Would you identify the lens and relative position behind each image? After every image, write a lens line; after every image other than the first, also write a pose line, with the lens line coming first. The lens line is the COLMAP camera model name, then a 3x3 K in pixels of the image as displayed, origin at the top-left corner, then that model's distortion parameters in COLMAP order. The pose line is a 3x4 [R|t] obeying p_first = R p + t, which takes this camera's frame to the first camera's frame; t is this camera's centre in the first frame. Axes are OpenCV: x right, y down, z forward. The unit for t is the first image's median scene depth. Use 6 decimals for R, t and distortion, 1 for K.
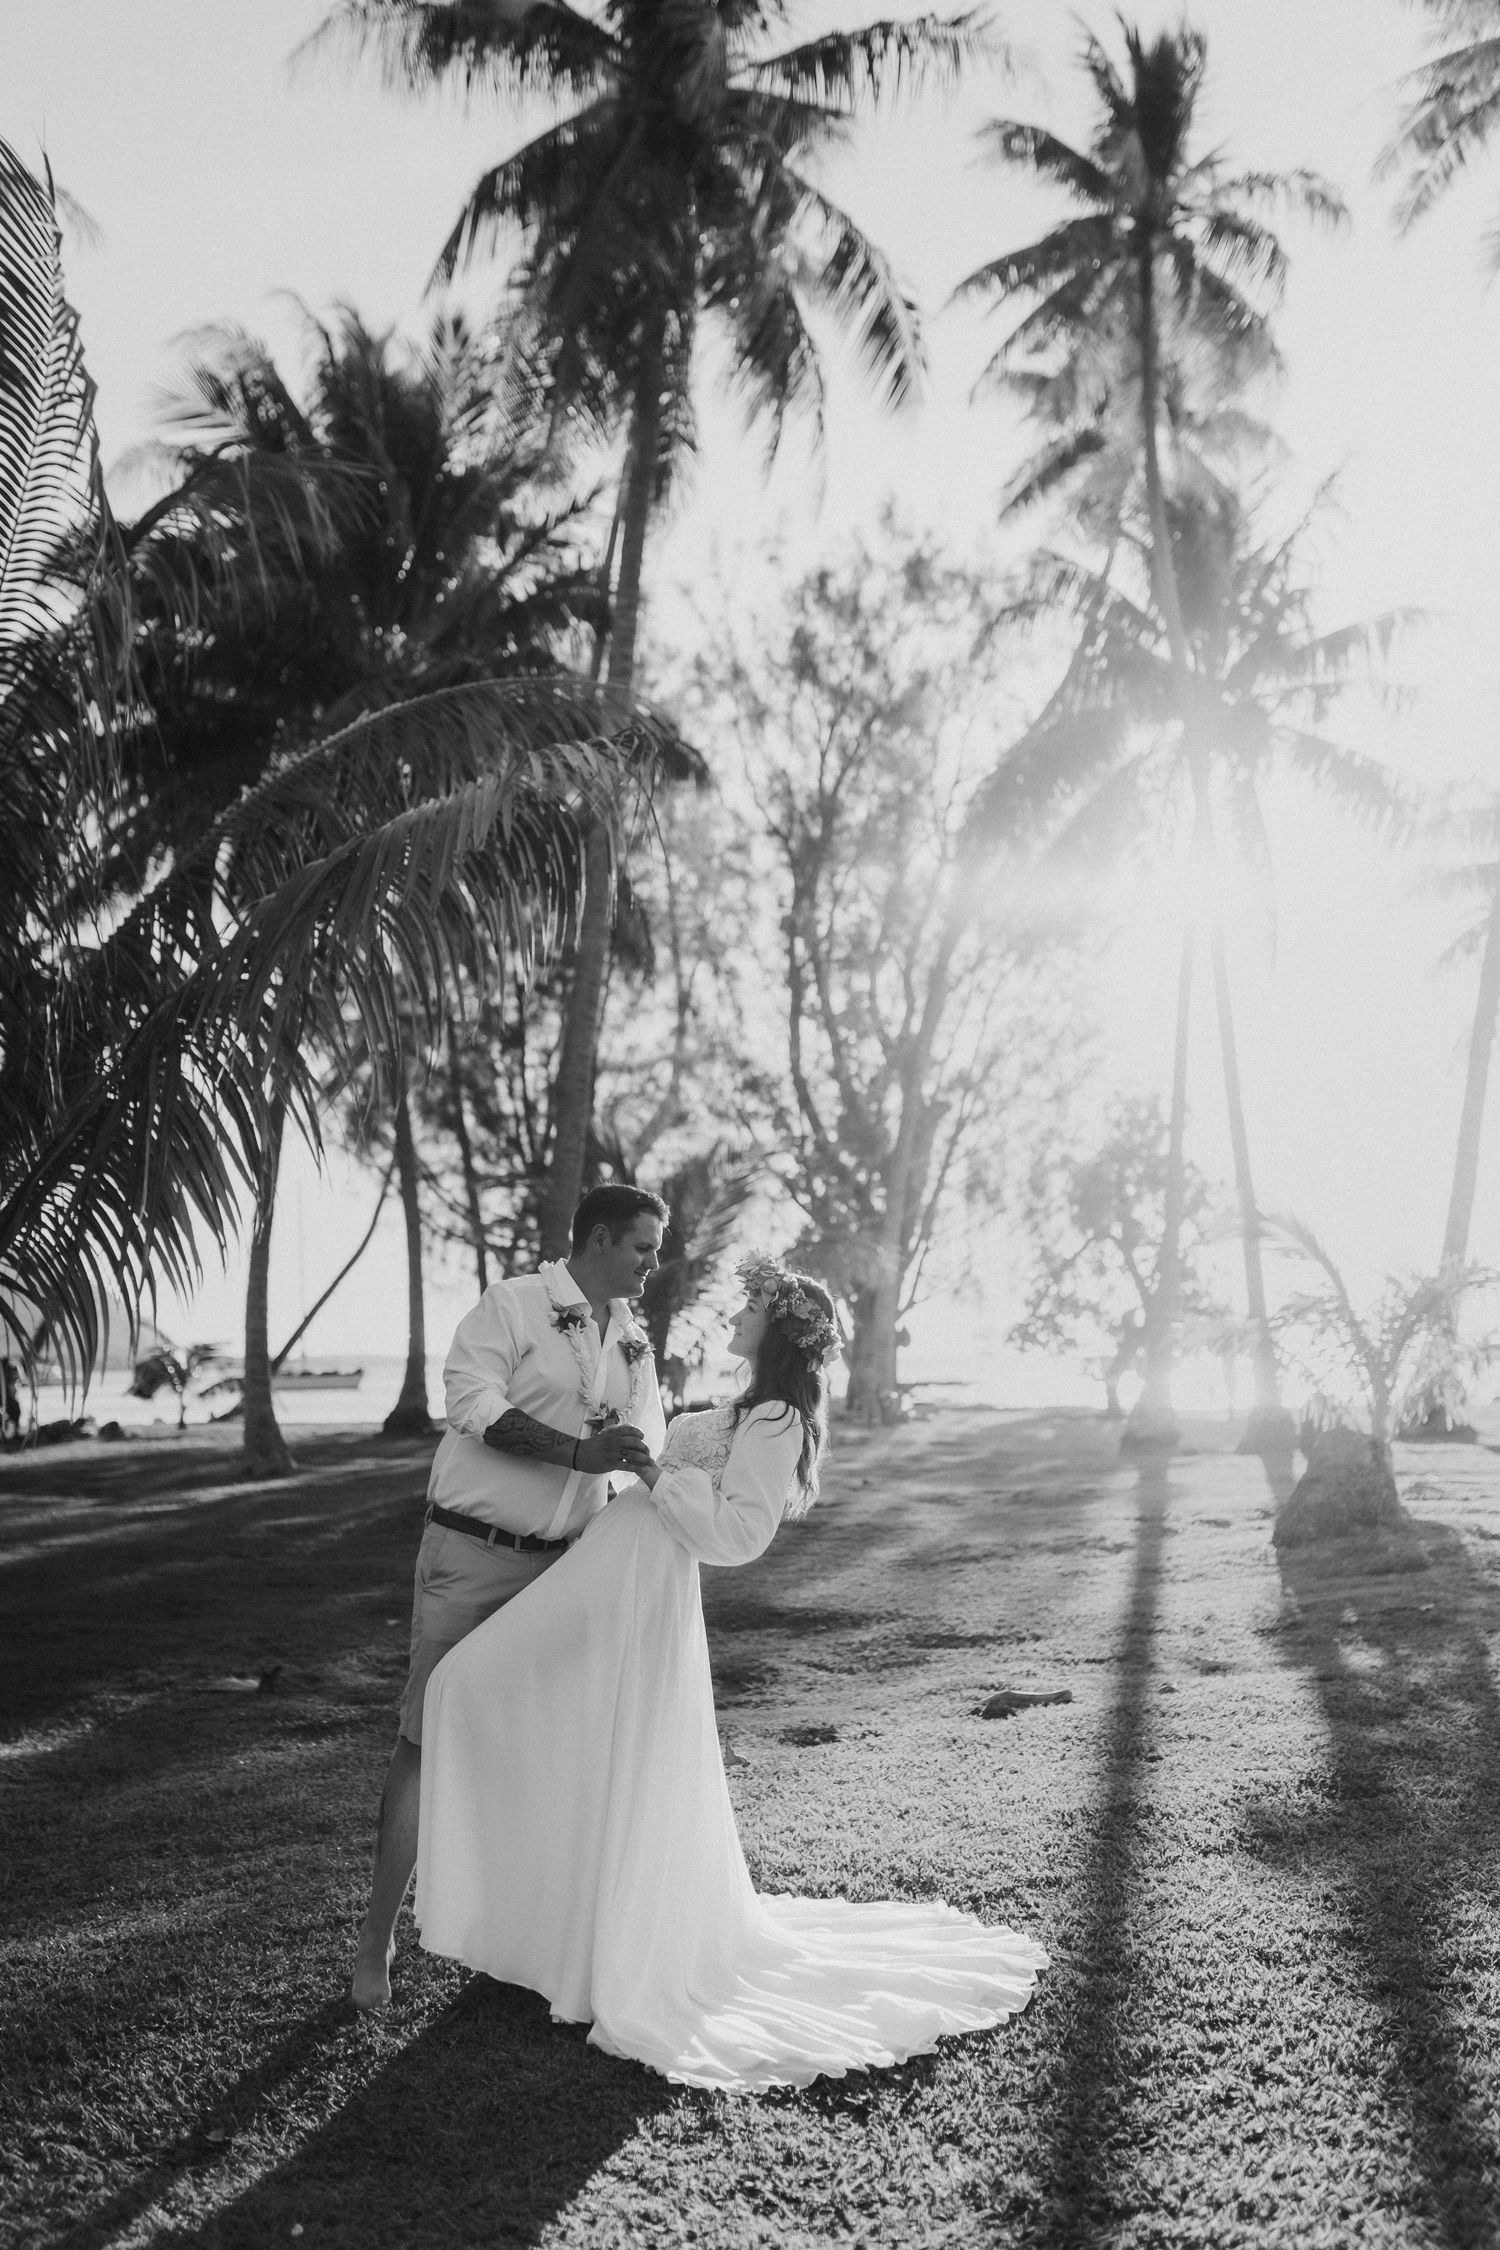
lens RADIAL K [[2169.8, 0, 750.0], [0, 2169.8, 1125.0], [0, 0, 1]] dist [-0.000371, -0.011839]
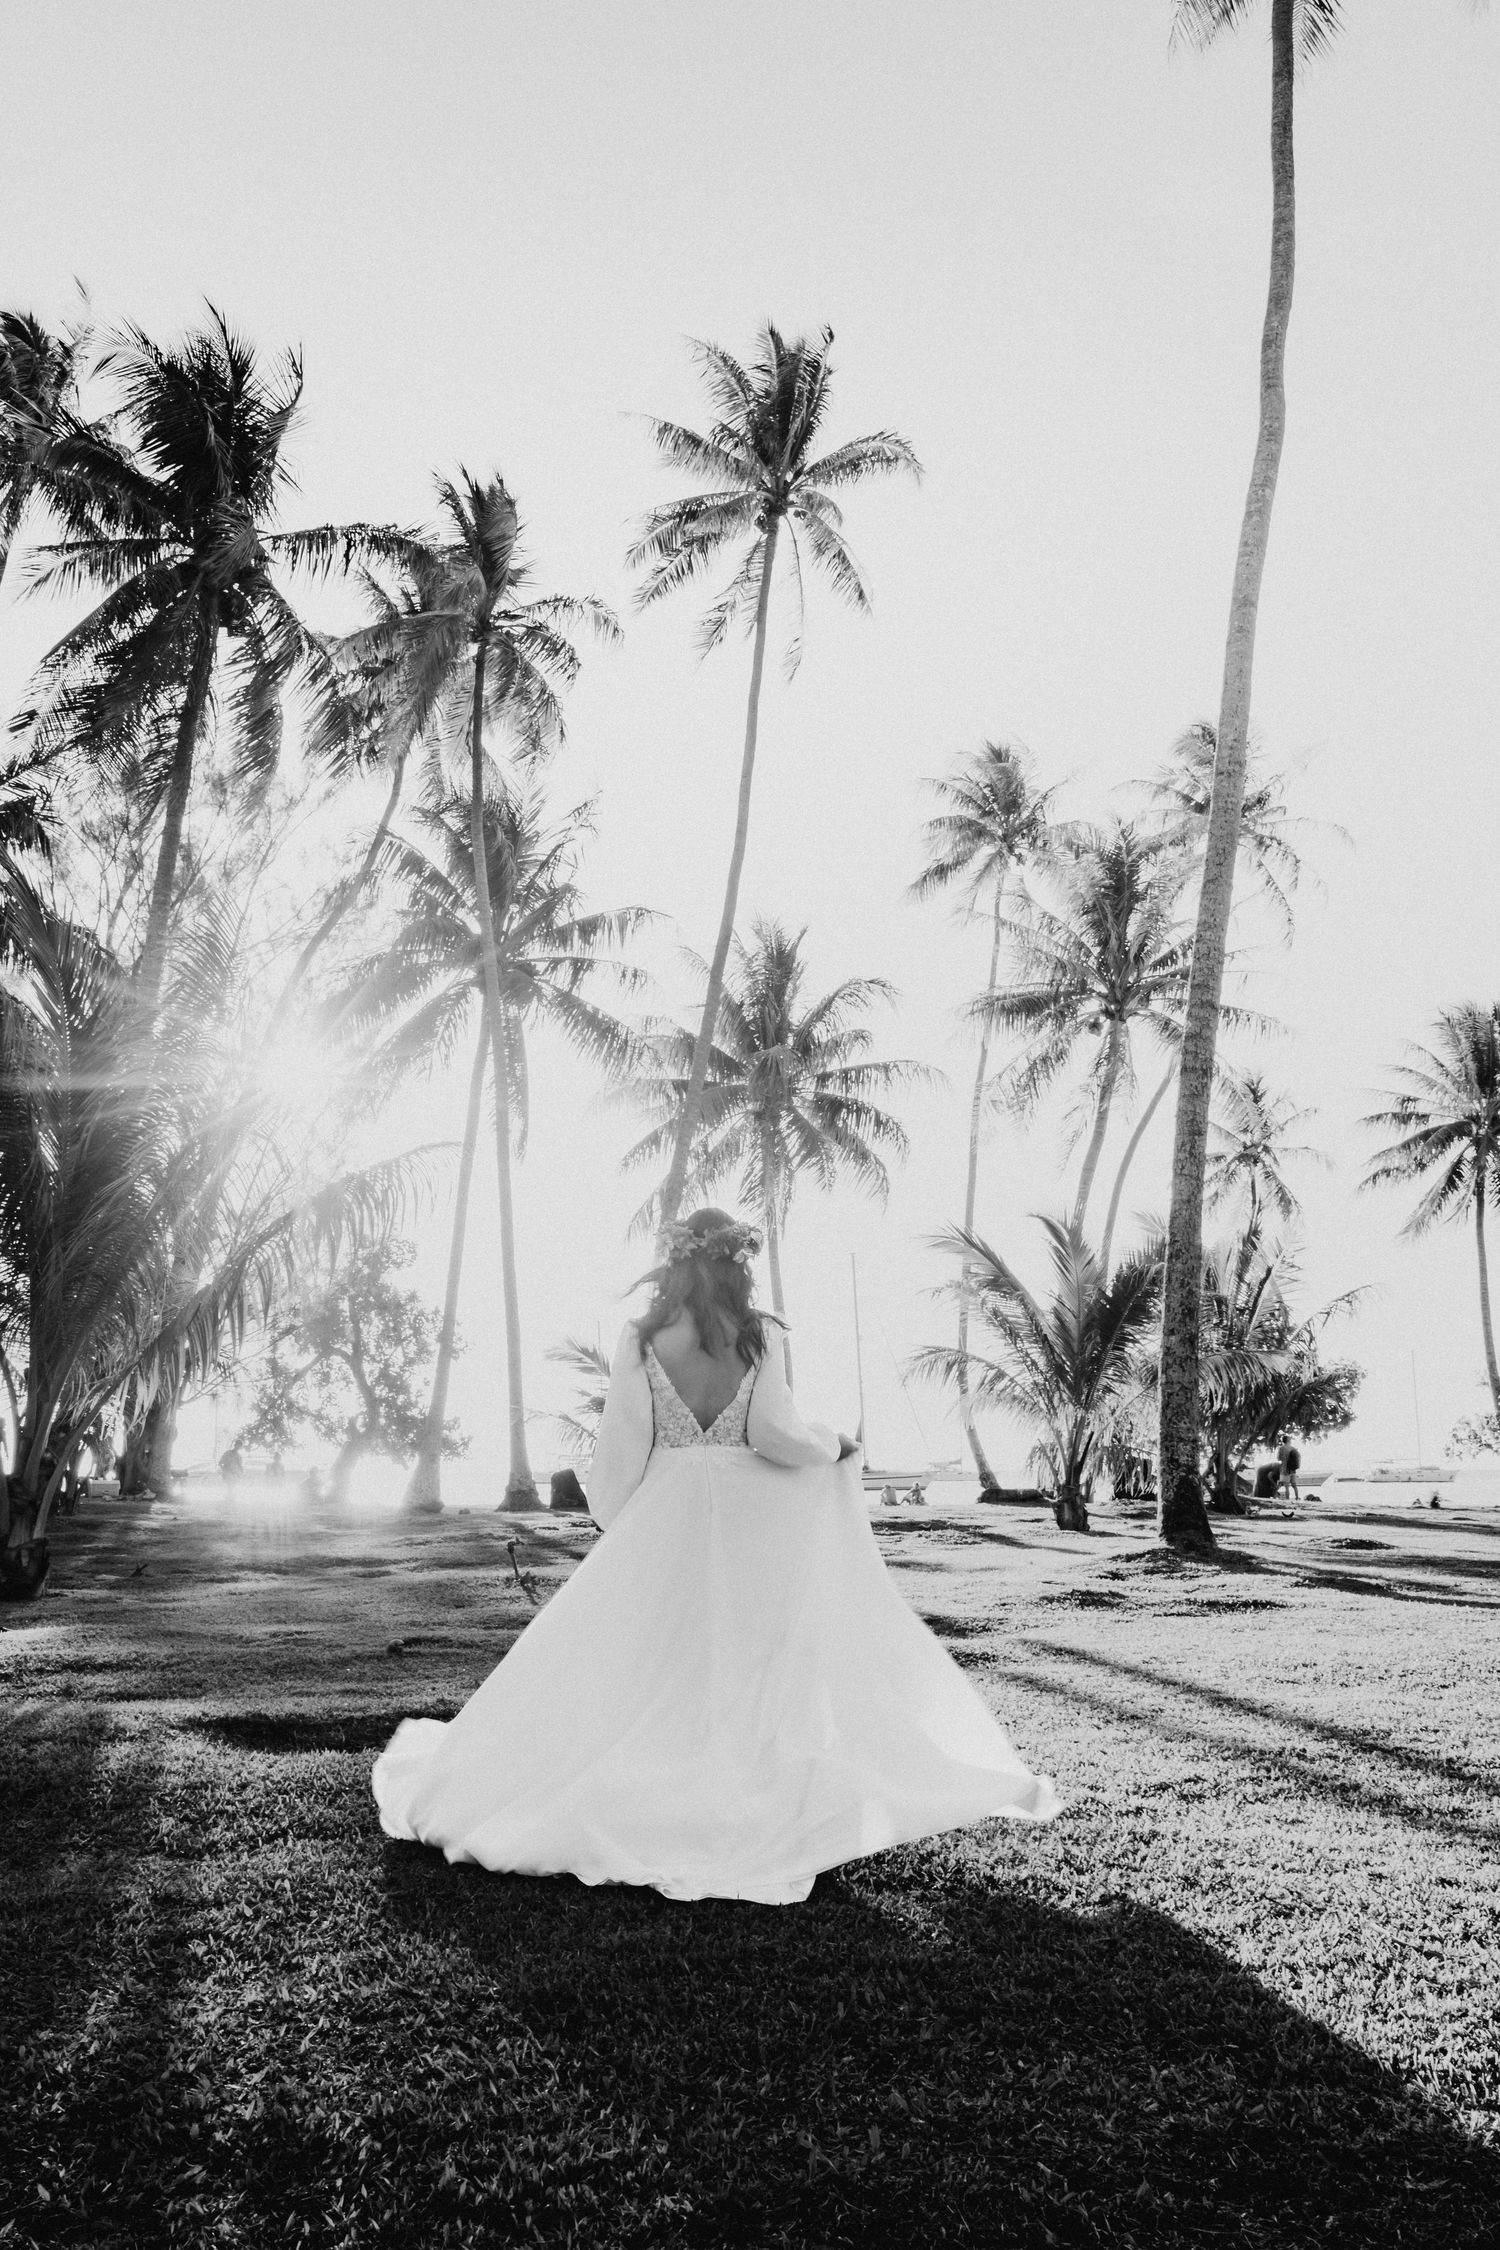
lens RADIAL K [[2169.8, 0, 750.0], [0, 2169.8, 1125.0], [0, 0, 1]] dist [-0.000371, -0.011839]
pose [[0.923813, 0.080339, 0.374319, -0.137800], [-0.060159, 0.996050, -0.065308, -0.013188], [-0.378087, 0.037814, 0.924997, -0.301822]]
